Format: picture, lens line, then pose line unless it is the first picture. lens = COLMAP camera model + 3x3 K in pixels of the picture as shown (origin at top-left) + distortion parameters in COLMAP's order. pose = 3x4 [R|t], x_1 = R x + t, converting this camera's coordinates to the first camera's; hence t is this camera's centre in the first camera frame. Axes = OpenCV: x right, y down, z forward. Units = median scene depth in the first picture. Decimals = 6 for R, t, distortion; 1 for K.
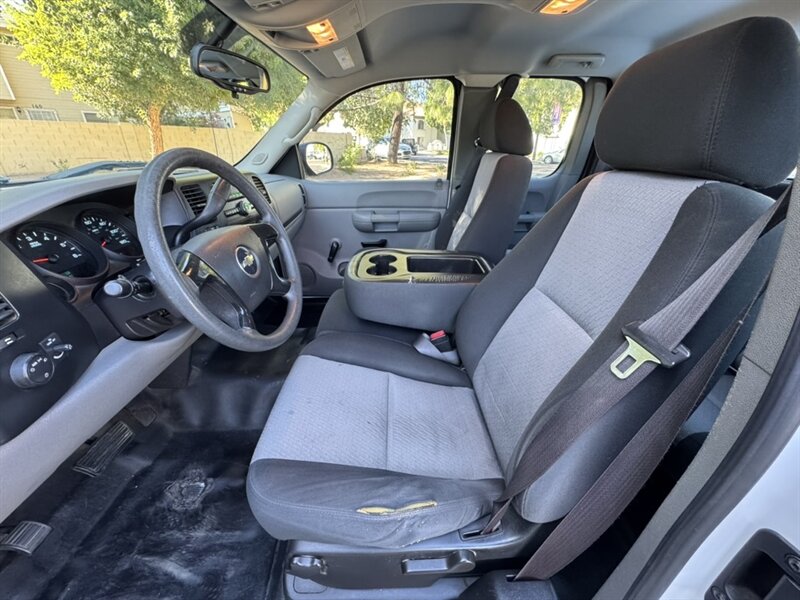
lens RADIAL K [[320.0, 0, 400.6], [0, 320.0, 297.5], [0, 0, 1]] dist [-0.007954, 0.001805]
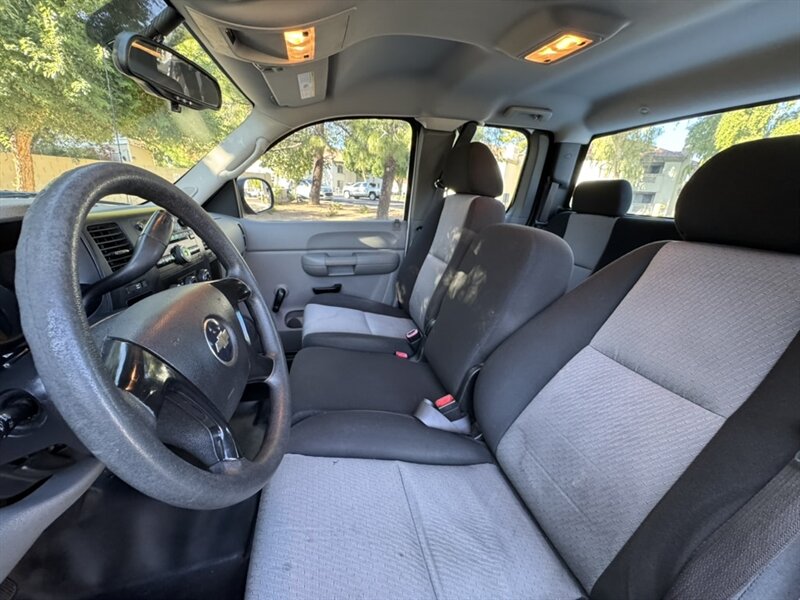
lens RADIAL K [[320.0, 0, 401.0], [0, 320.0, 298.6], [0, 0, 1]] dist [-0.007954, 0.001805]
pose [[0.972108, -0.044299, 0.230311, -0.126958], [0.070117, 0.991981, -0.105154, -0.048572], [-0.223806, 0.118370, 0.967419, 0.137442]]
